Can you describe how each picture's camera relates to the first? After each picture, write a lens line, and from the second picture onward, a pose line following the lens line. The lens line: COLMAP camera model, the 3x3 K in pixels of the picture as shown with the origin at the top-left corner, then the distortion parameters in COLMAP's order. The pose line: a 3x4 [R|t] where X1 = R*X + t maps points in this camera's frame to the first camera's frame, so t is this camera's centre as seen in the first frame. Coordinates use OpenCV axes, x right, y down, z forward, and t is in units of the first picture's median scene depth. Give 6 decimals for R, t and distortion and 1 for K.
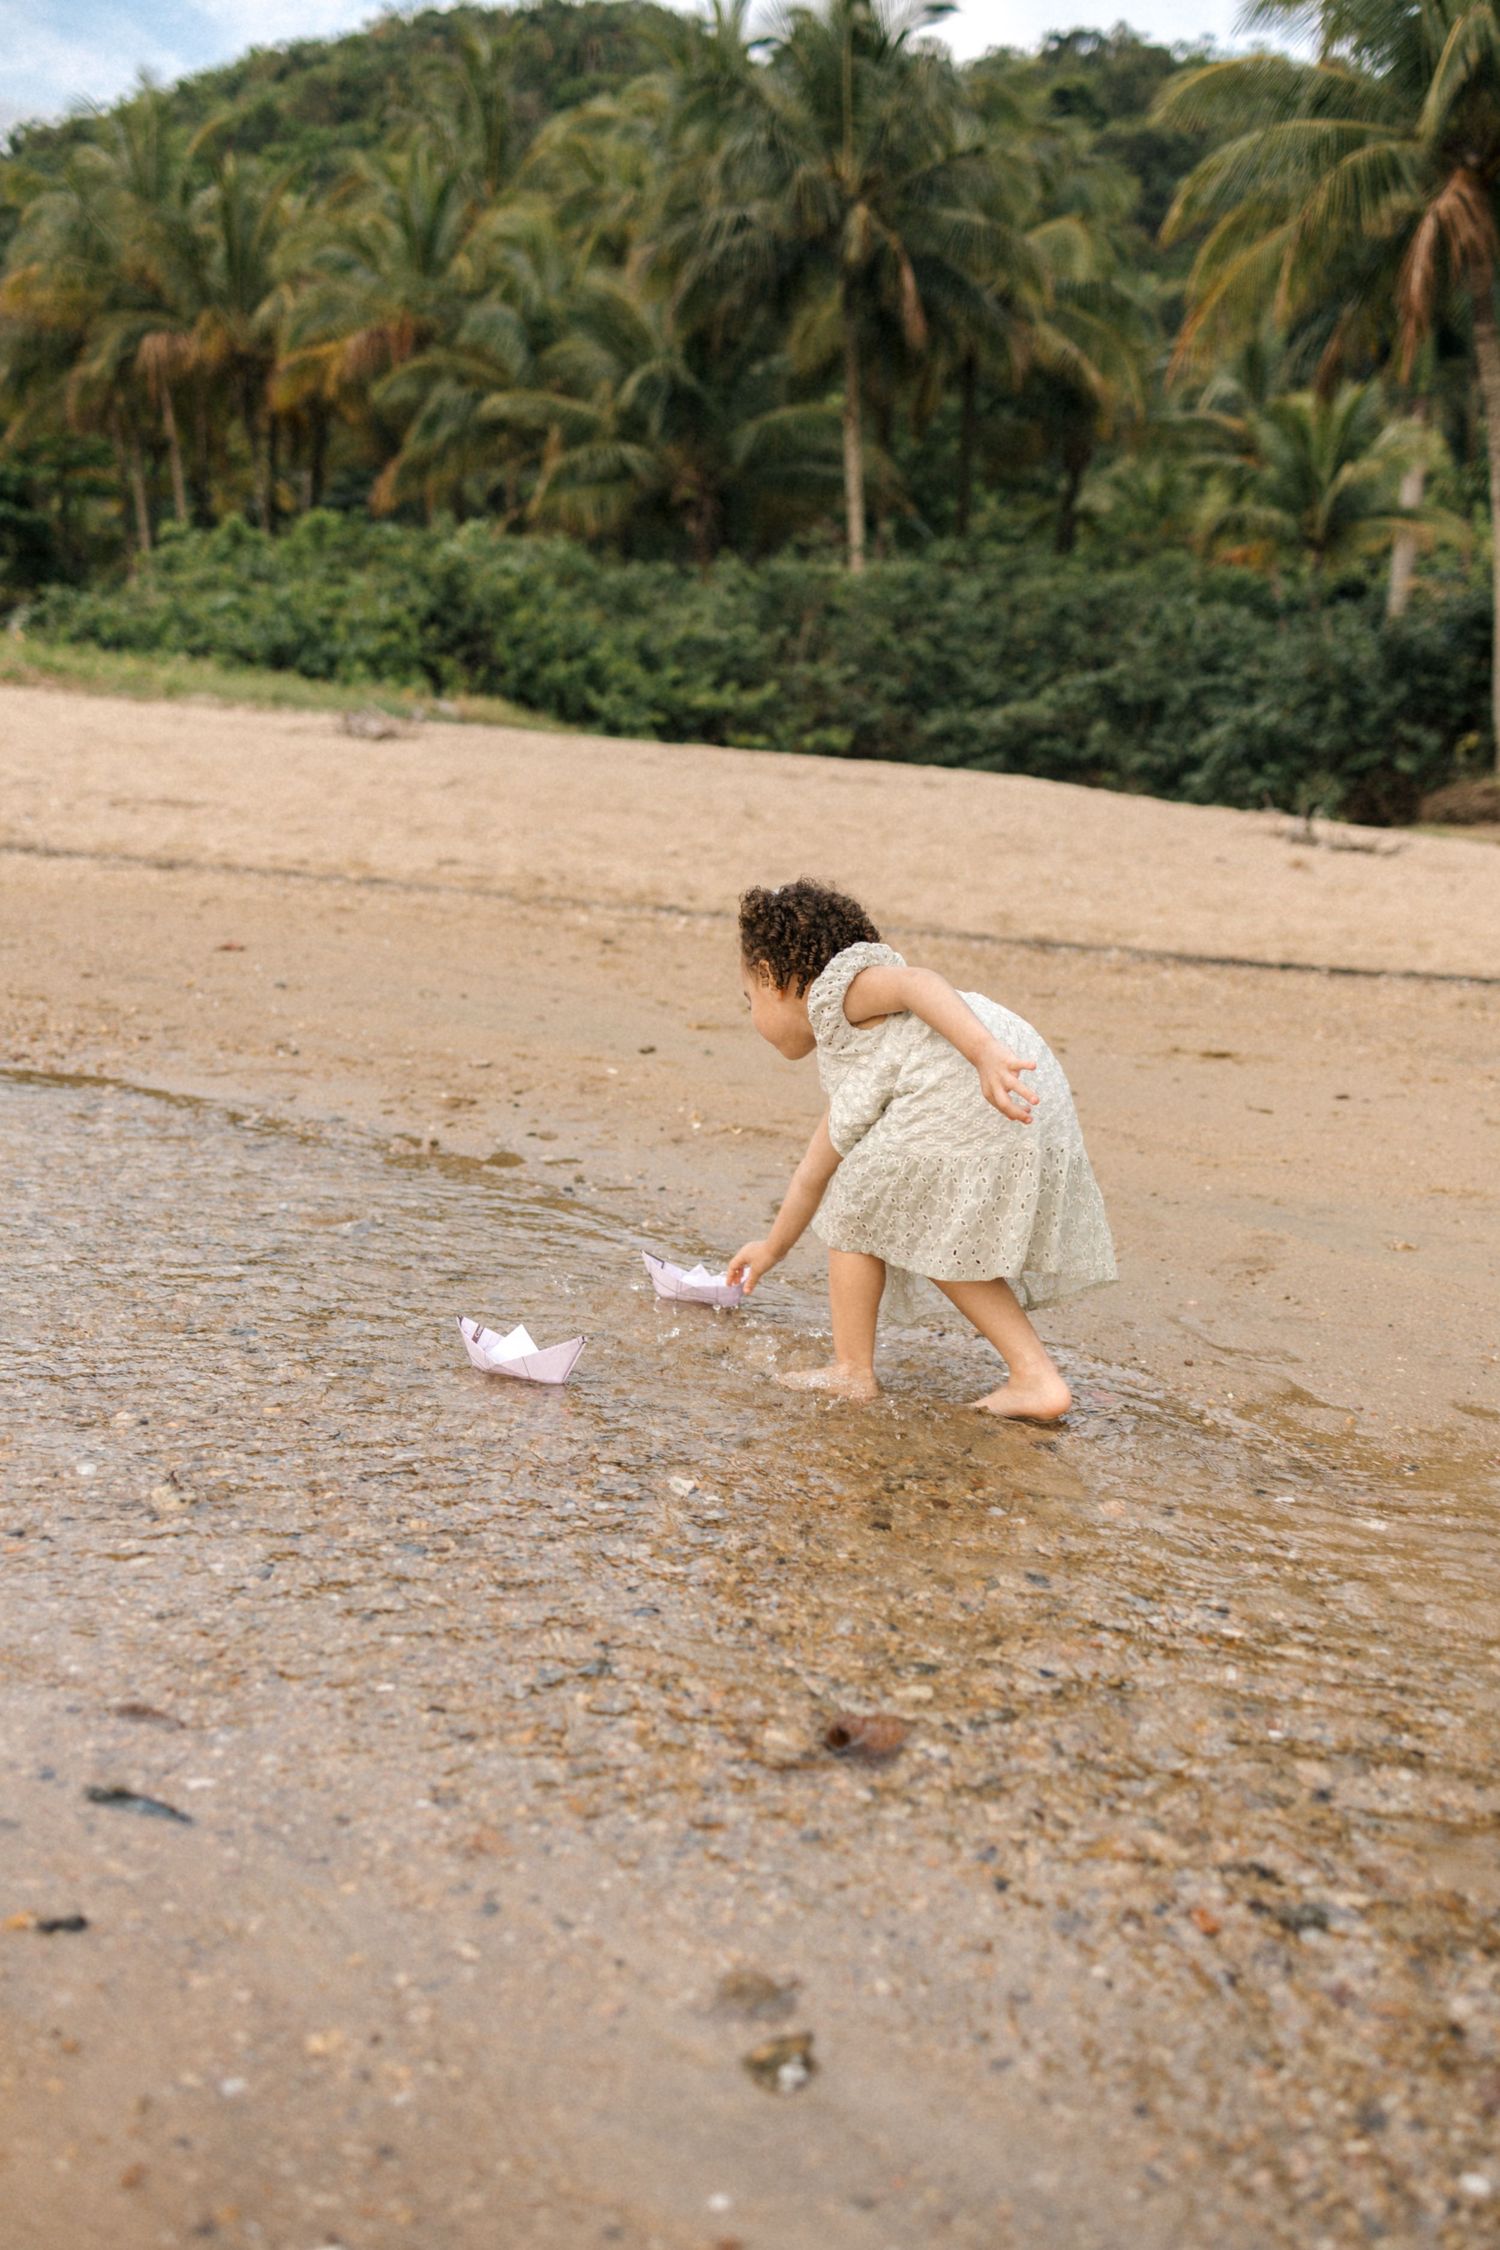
lens RADIAL K [[2199.8, 0, 750.0], [0, 2199.8, 1125.0], [0, 0, 1]] dist [0.042966, -0.044760]
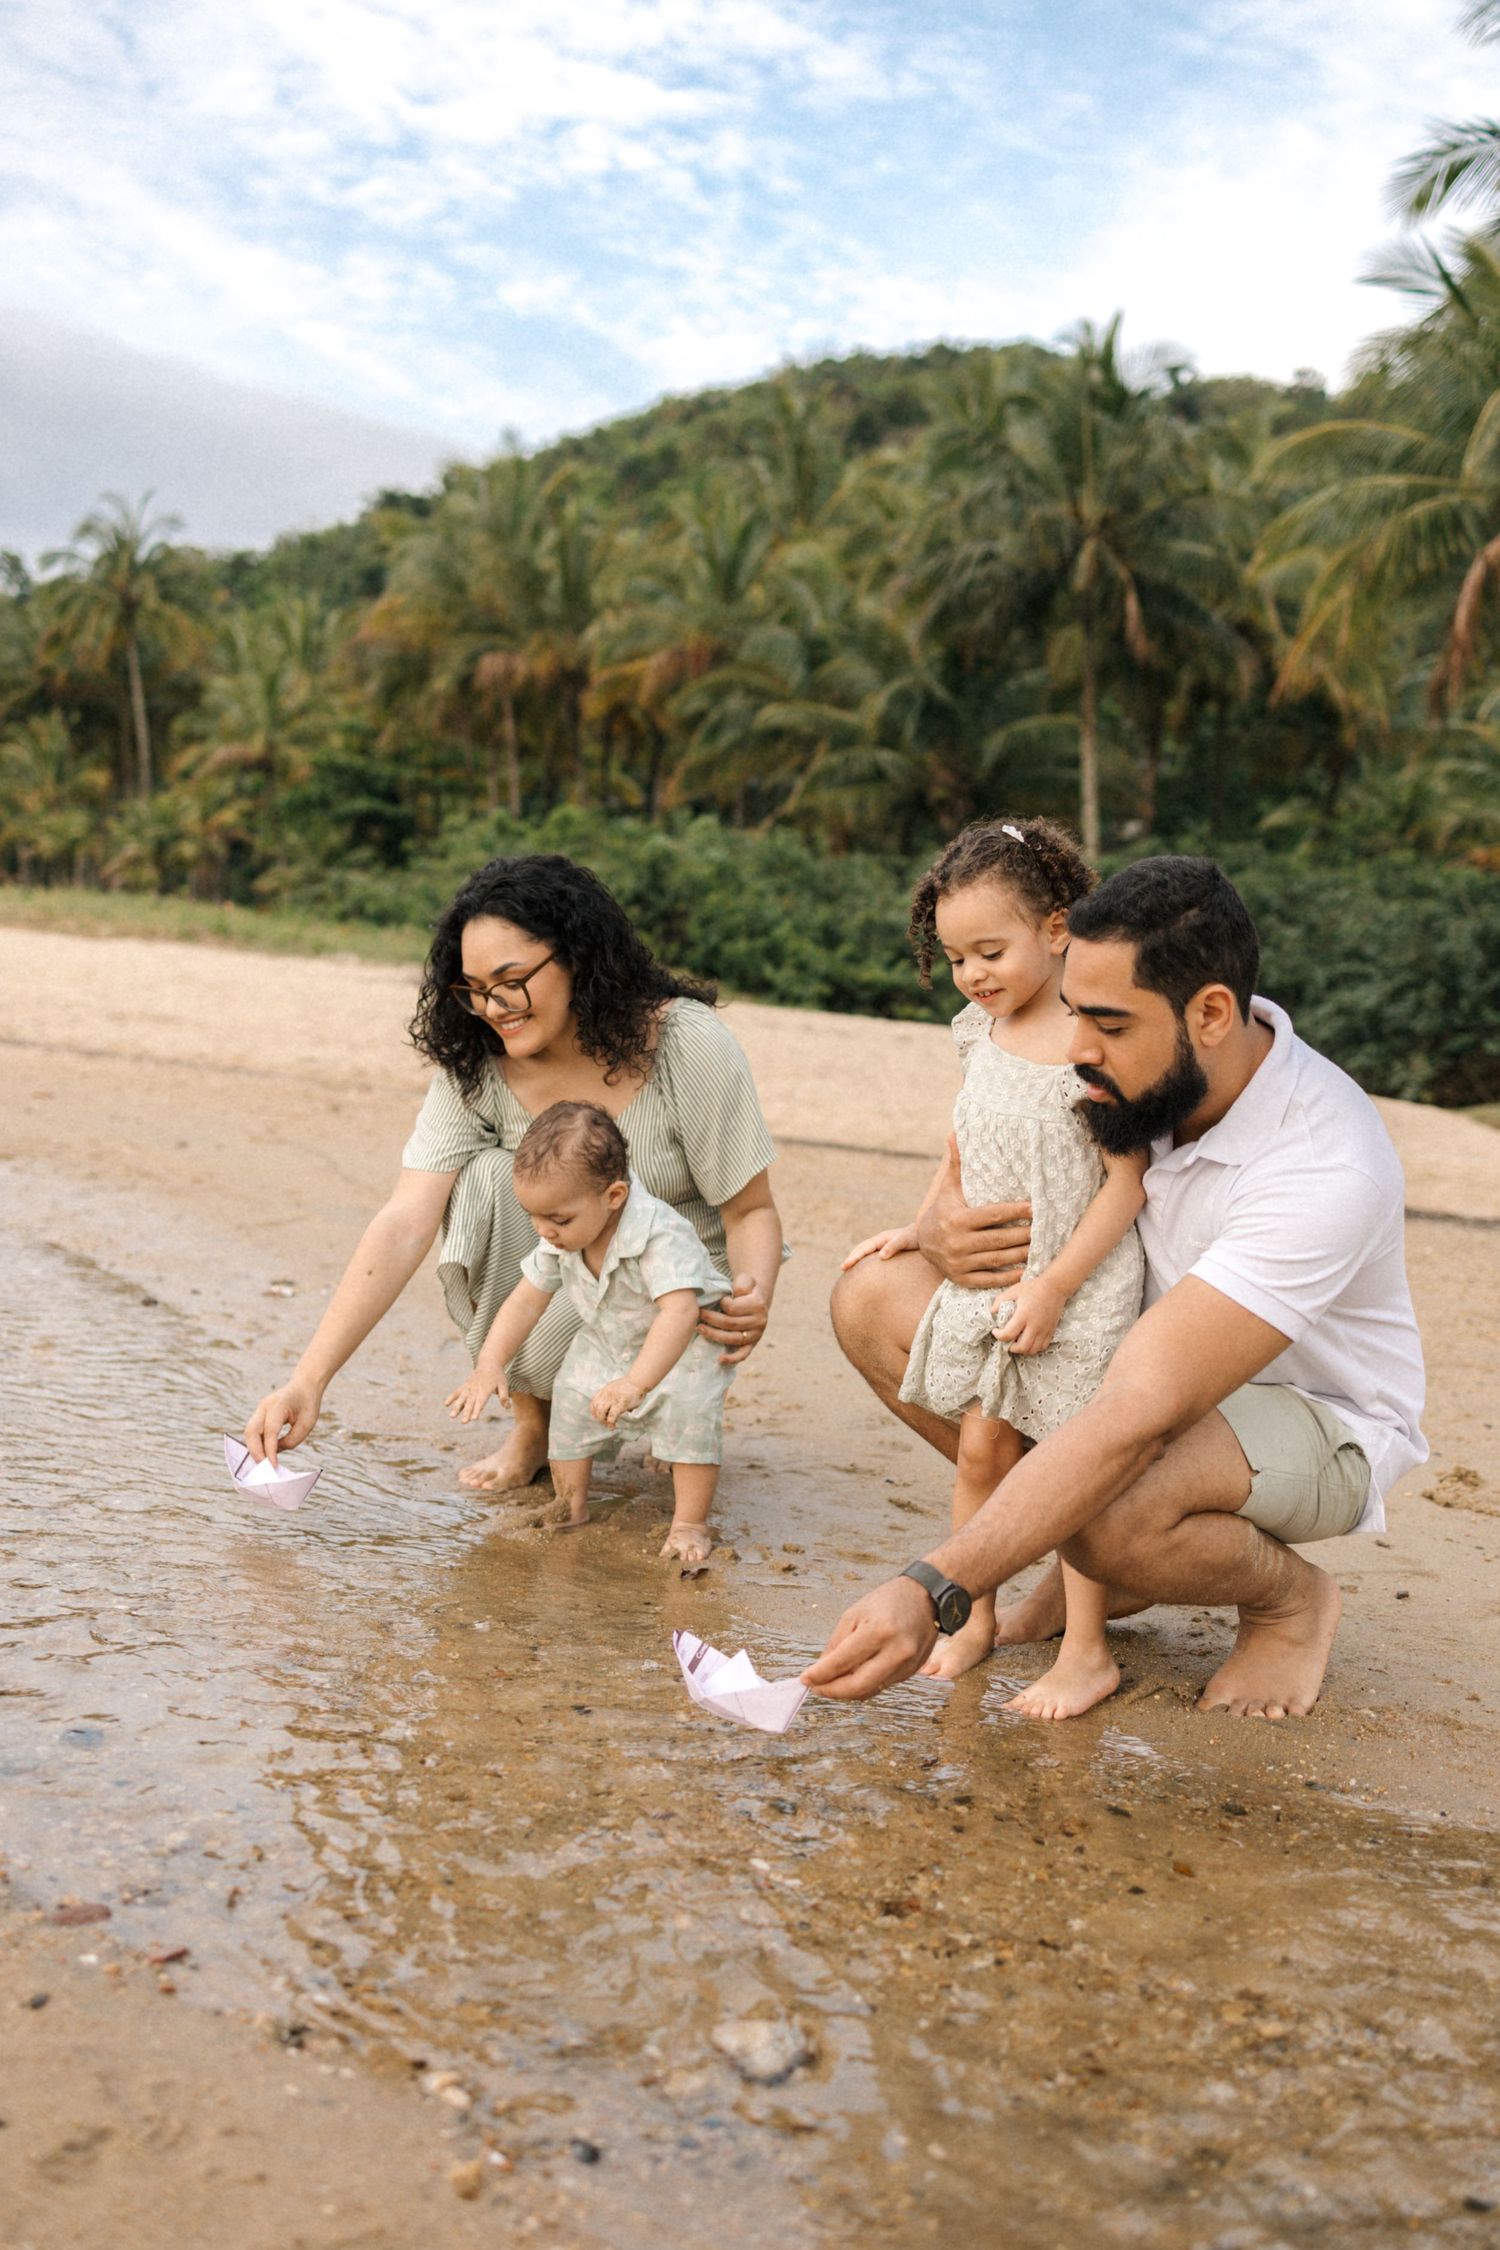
lens RADIAL K [[2201.5, 0, 750.0], [0, 2201.5, 1125.0], [0, 0, 1]] dist [0.018007, -0.010613]
pose [[0.985422, 0.032798, -0.166938, 0.072573], [-0.053944, 0.990845, -0.123763, 0.014683], [0.161350, 0.130964, 0.978169, -0.054757]]
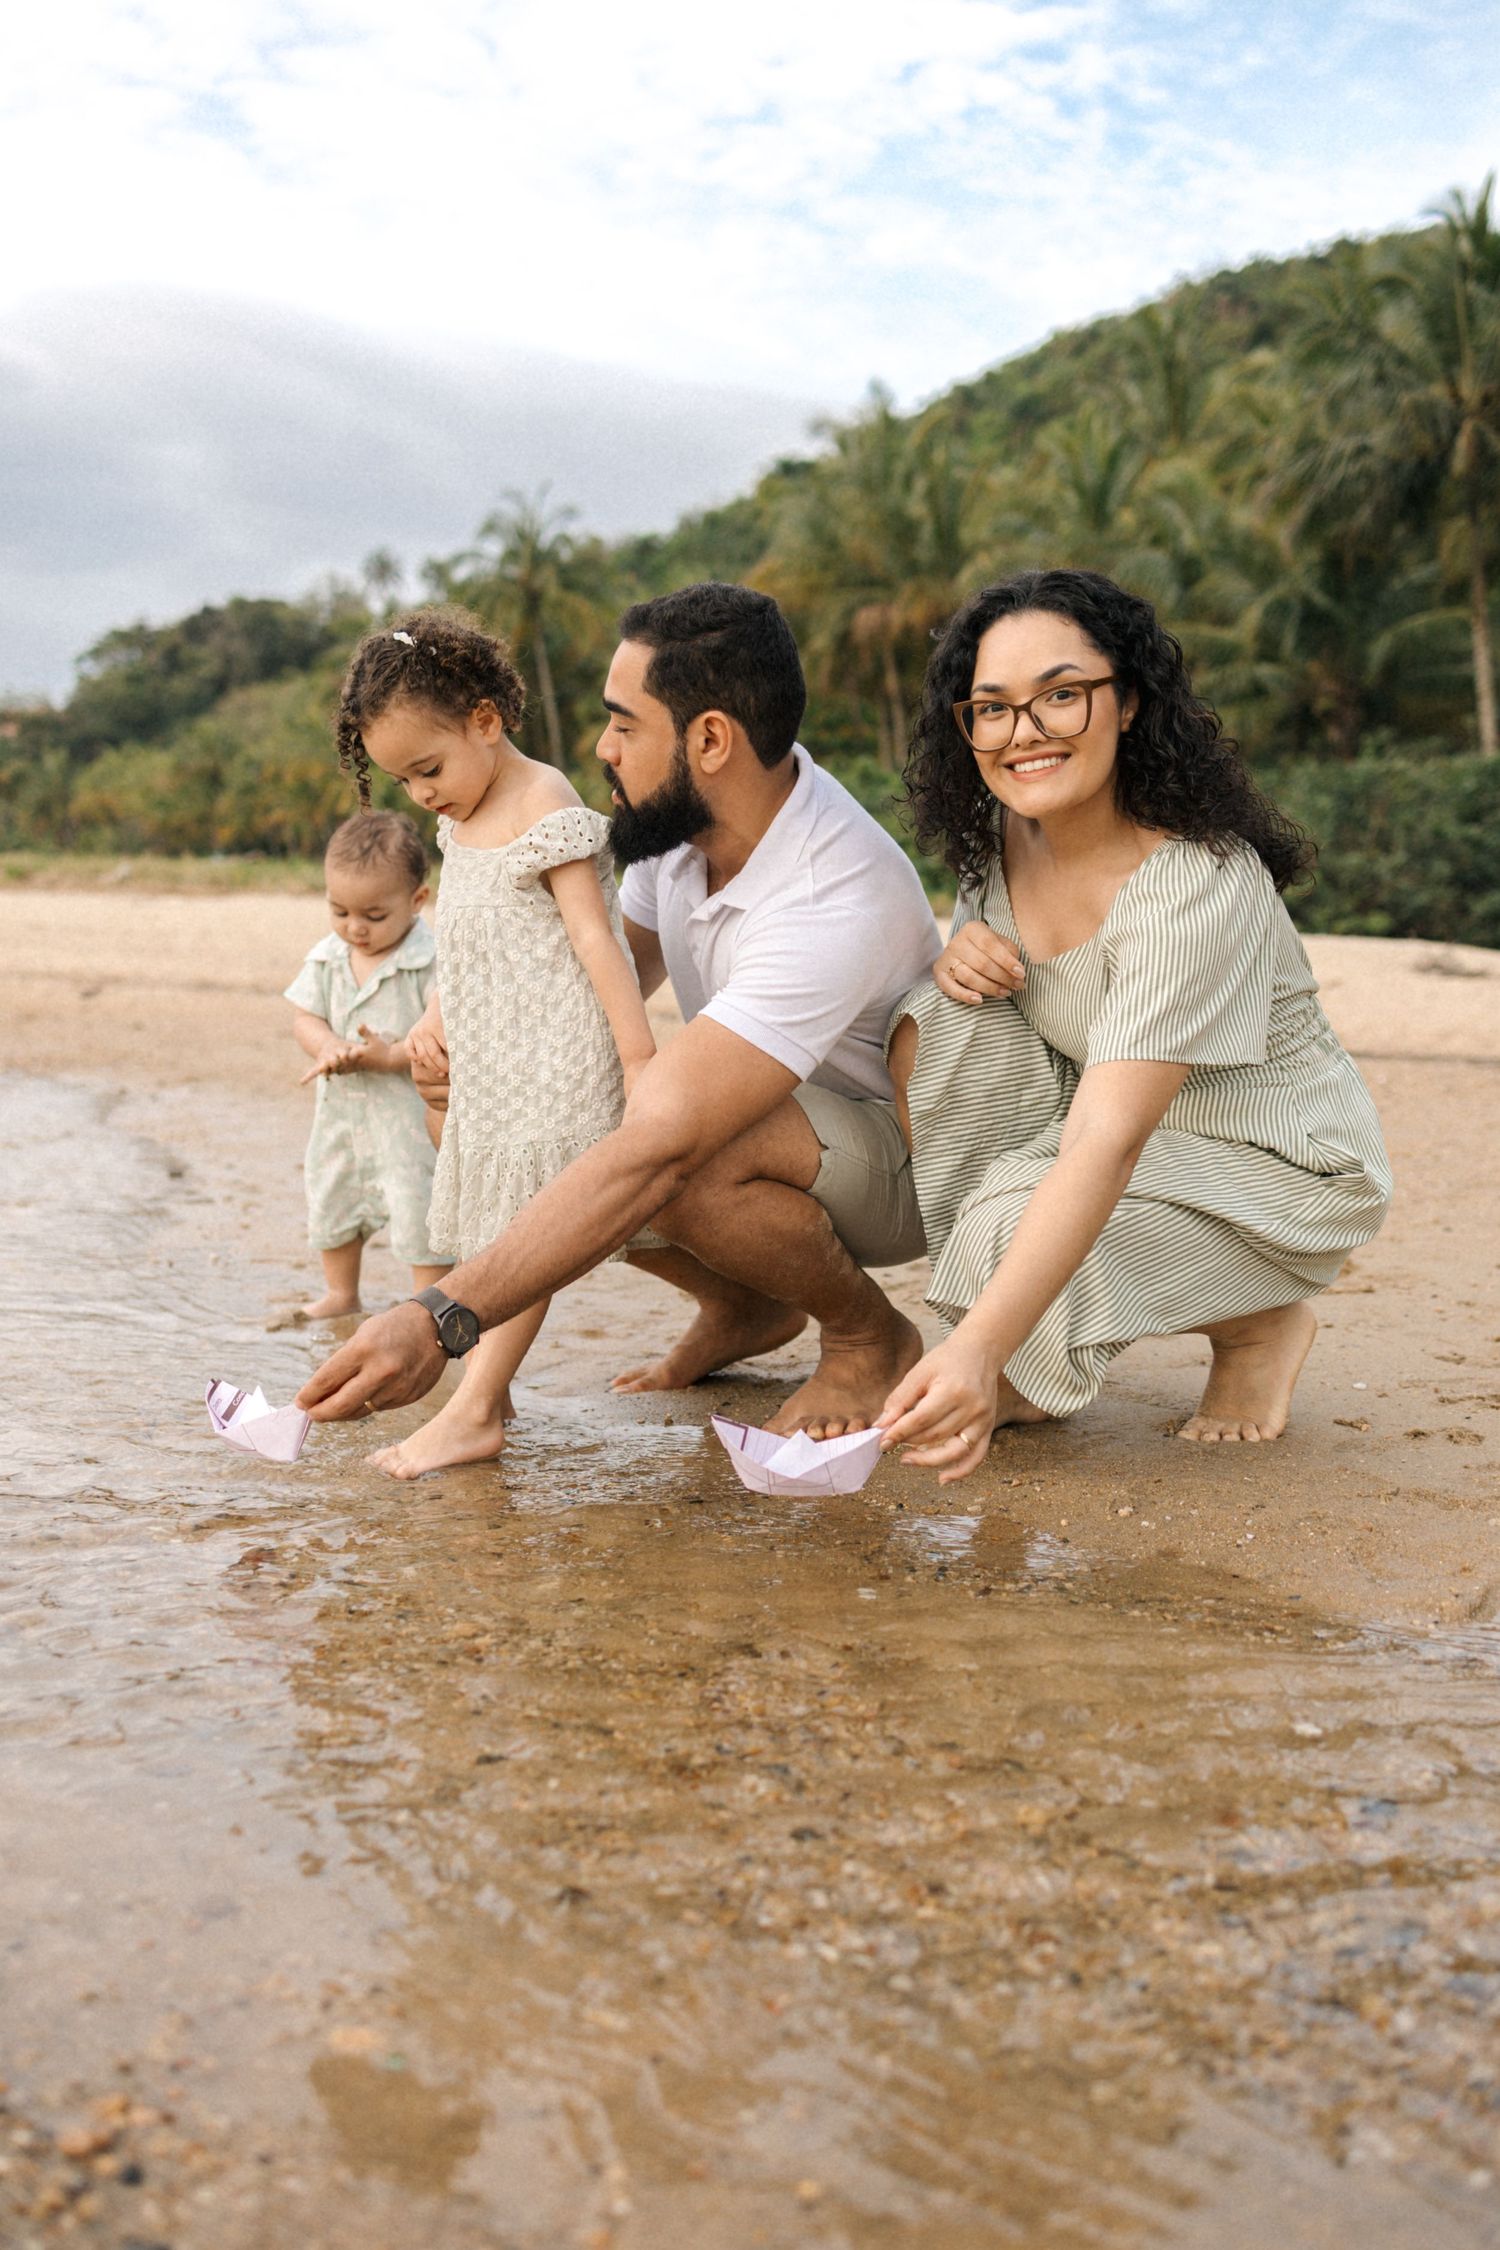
lens RADIAL K [[2201.5, 0, 750.0], [0, 2201.5, 1125.0], [0, 0, 1]] dist [0.018007, -0.010613]
pose [[0.933695, -0.015668, -0.357727, 0.096814], [-0.020175, 0.995153, -0.096246, 0.019389], [0.357501, 0.097082, 0.928853, -0.050434]]
